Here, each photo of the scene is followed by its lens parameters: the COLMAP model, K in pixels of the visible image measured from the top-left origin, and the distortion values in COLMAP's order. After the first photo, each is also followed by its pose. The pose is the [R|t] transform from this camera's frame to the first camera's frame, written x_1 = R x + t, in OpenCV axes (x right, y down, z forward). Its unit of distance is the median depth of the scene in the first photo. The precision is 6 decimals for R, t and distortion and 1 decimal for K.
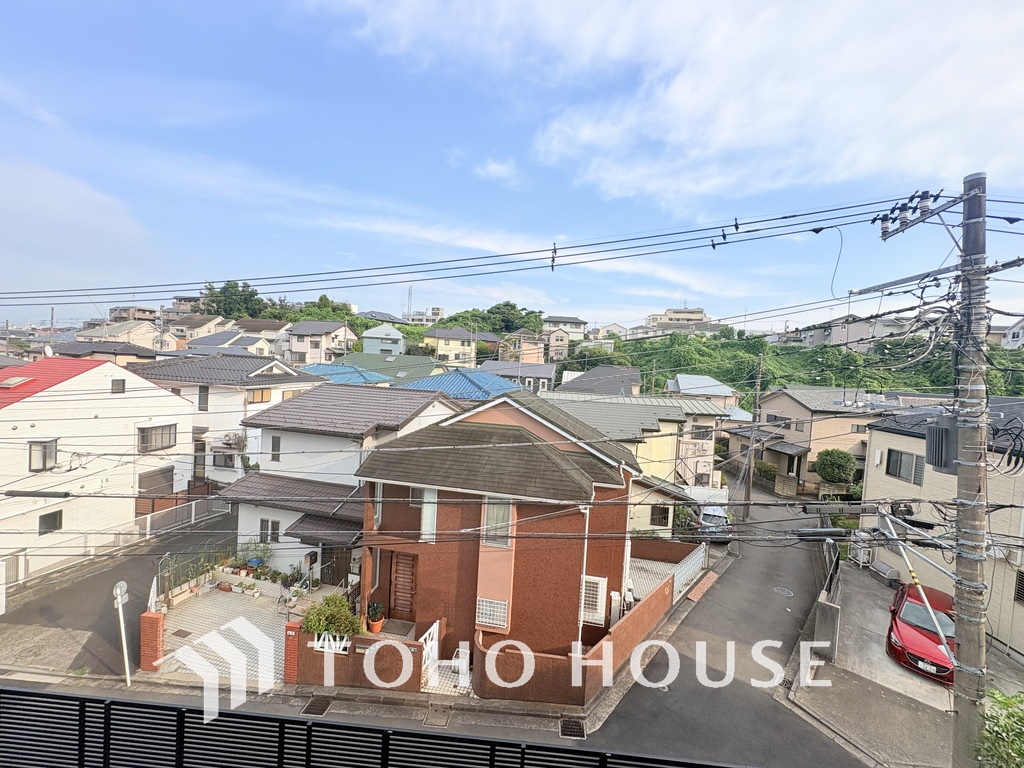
lens RADIAL K [[408.2, 0, 512.0], [0, 408.2, 384.0], [0, 0, 1]] dist [0.000355, 0.000025]
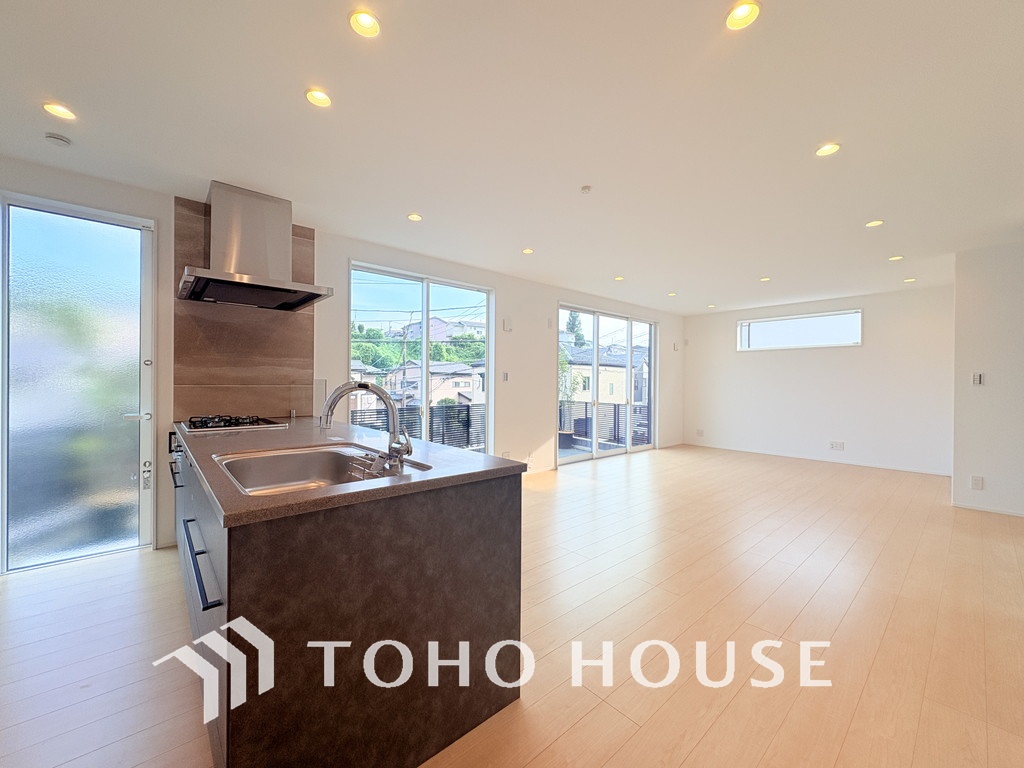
lens RADIAL K [[410.6, 0, 514.5], [0, 410.6, 382.3], [0, 0, 1]] dist [-0.001777, -0.000061]
pose [[0.620809, -0.054719, 0.782050, -0.355623], [0.064525, 0.997743, 0.018589, 0.169035], [-0.781302, 0.038921, 0.622938, -0.178754]]
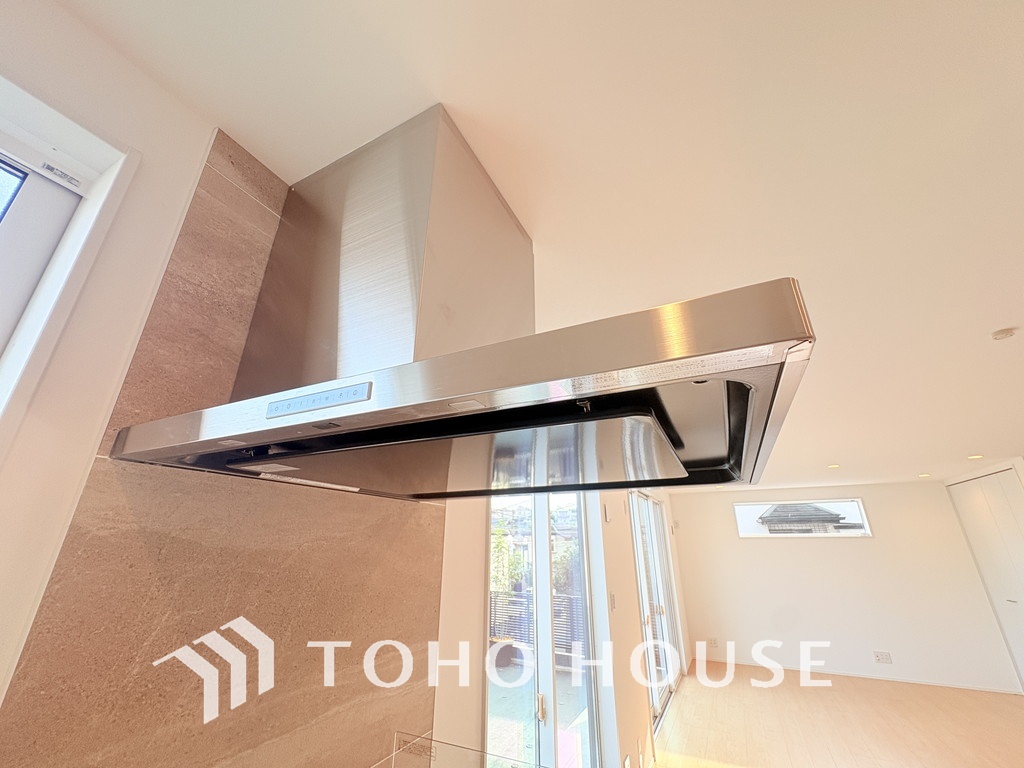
lens RADIAL K [[408.2, 0, 512.0], [0, 408.2, 384.0], [0, 0, 1]] dist [0.000355, 0.000025]
pose [[0.292564, 0.295787, 0.909350, -0.332462], [0.055971, 0.944030, -0.325075, 0.135765], [-0.954607, 0.146002, 0.259634, -0.007361]]
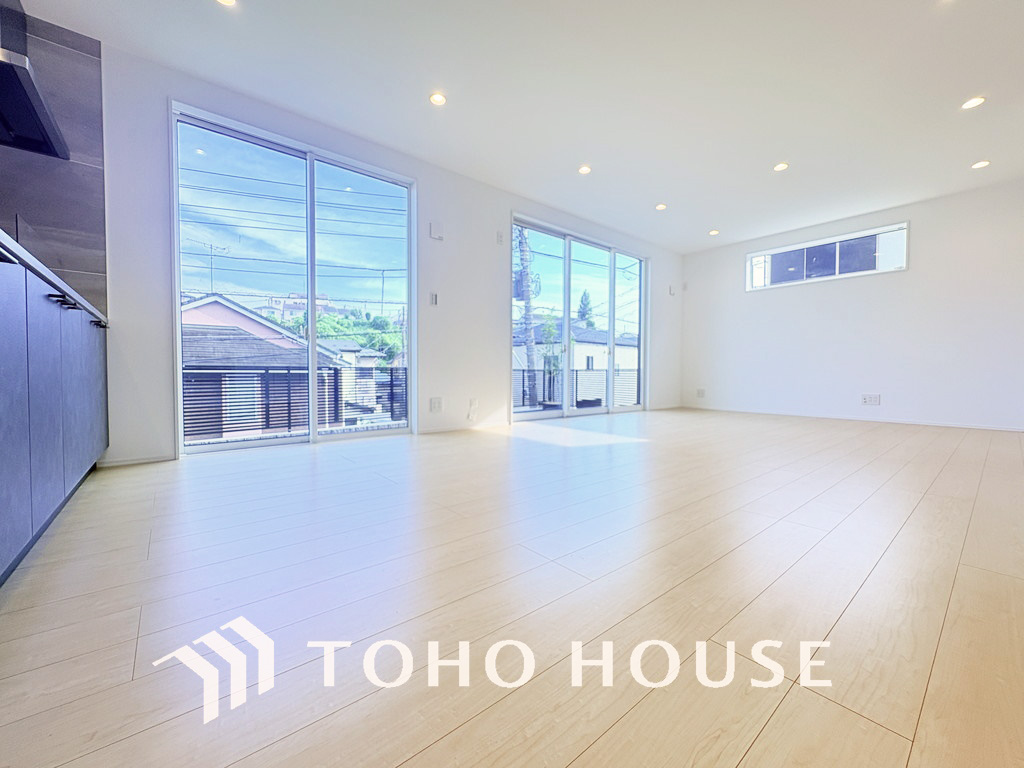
lens RADIAL K [[411.4, 0, 514.1], [0, 411.4, 384.1], [0, 0, 1]] dist [0.001032, 0.000169]
pose [[0.643883, -0.079403, 0.760993, -0.276531], [0.069856, 0.996547, 0.044876, 0.209844], [-0.761929, 0.024265, 0.647206, -0.169488]]
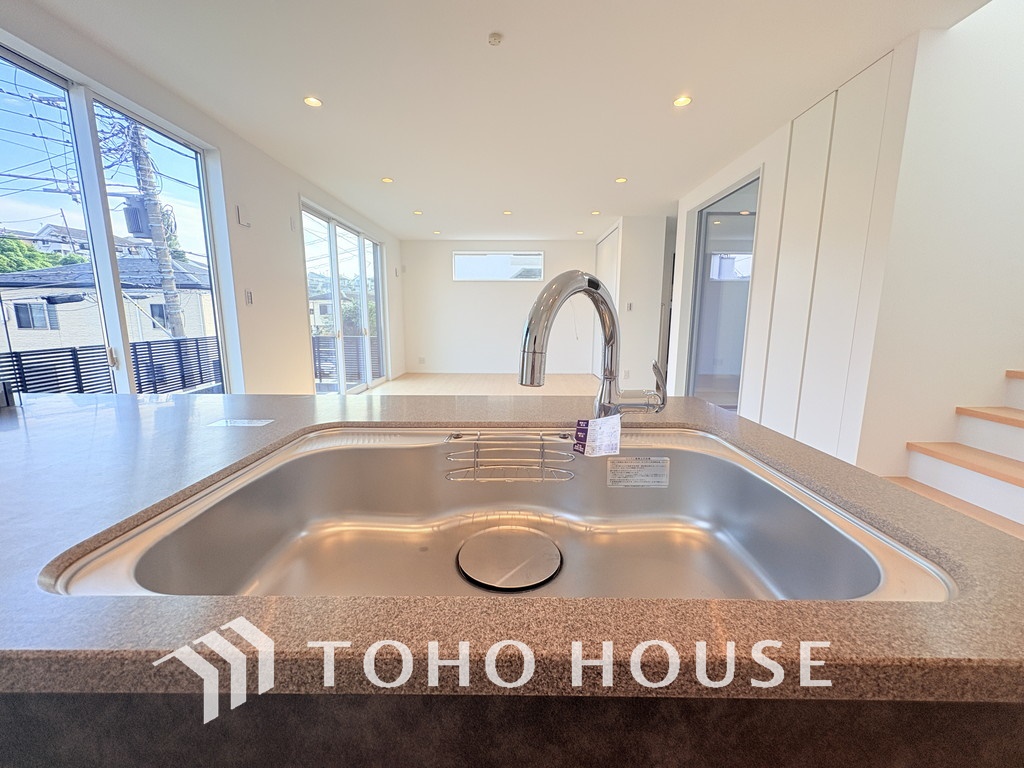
lens RADIAL K [[408.2, 0, 512.0], [0, 408.2, 384.0], [0, 0, 1]] dist [0.000355, 0.000025]
pose [[-0.162297, -0.221226, 0.961623, -0.345428], [0.031042, 0.972916, 0.229064, 0.169300], [-0.986254, 0.067027, -0.151034, -0.081375]]
